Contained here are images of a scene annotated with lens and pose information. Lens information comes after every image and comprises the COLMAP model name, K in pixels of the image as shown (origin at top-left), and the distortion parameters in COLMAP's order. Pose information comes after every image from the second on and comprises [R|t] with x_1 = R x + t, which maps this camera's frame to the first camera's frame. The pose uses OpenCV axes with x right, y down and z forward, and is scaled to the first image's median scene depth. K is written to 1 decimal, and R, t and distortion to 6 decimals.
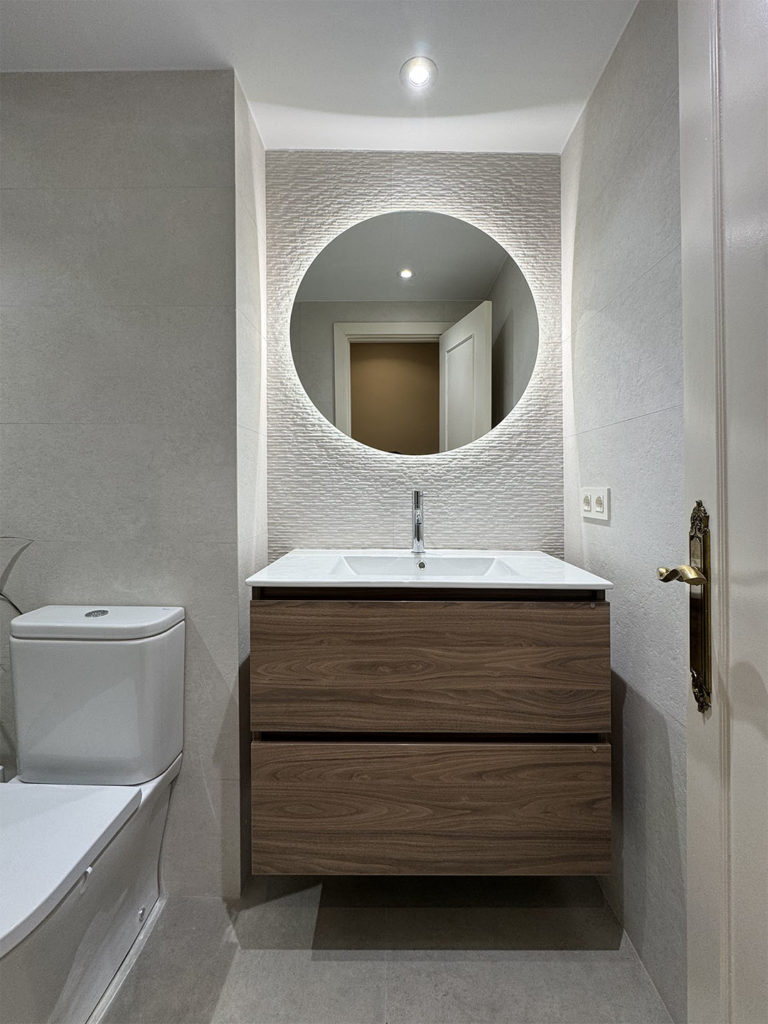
lens RADIAL K [[437.2, 0, 380.4], [0, 437.2, 487.7], [0, 0, 1]] dist [-0.000800, -0.000076]
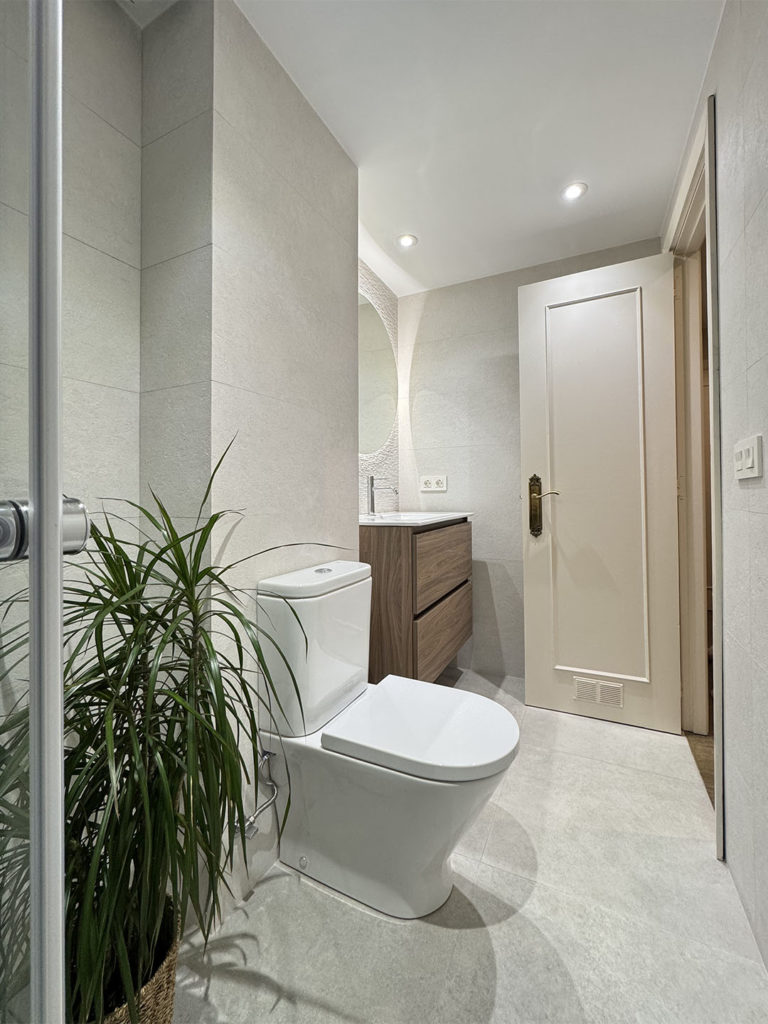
lens RADIAL K [[437.2, 0, 380.4], [0, 437.2, 487.7], [0, 0, 1]] dist [-0.000800, -0.000076]
pose [[0.419598, 0.004533, 0.907699, -1.589853], [0.009369, 0.999913, -0.009325, 0.077377], [-0.907662, 0.012417, 0.419519, 0.361830]]
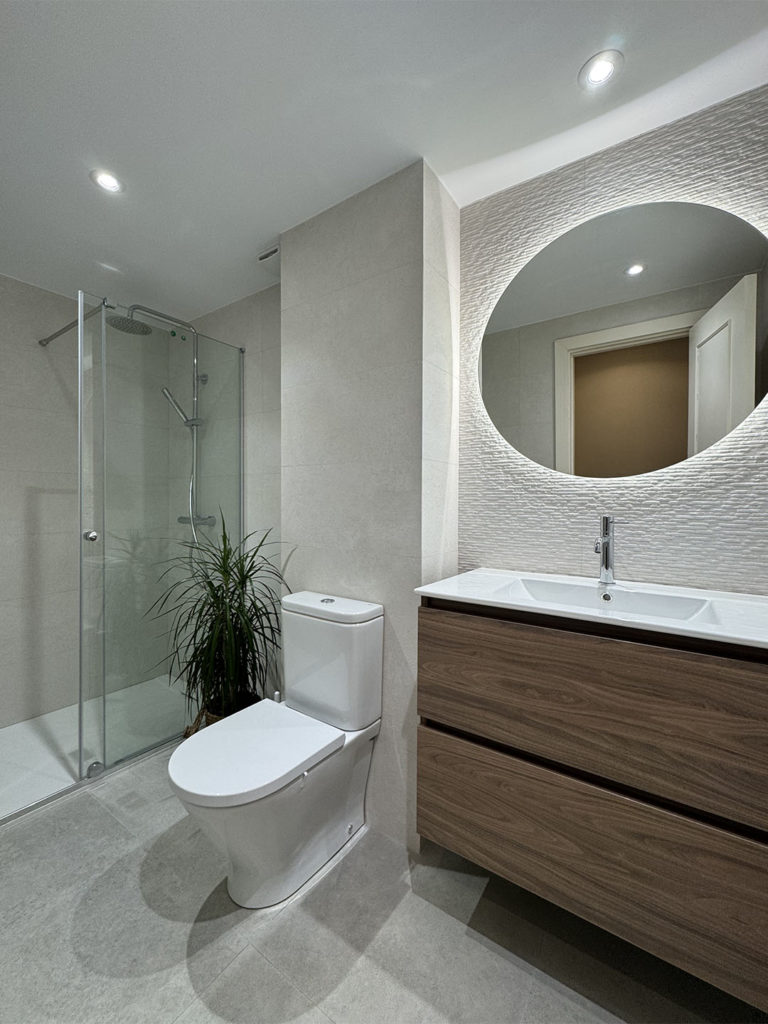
lens RADIAL K [[418.5, 0, 368.7], [0, 418.5, 507.4], [0, 0, 1]] dist [-0.000910, -0.000055]
pose [[0.821112, 0.008253, -0.570708, 0.209525], [-0.005019, 0.999961, 0.007240, -0.019459], [0.570745, -0.003081, 0.821121, -0.019102]]
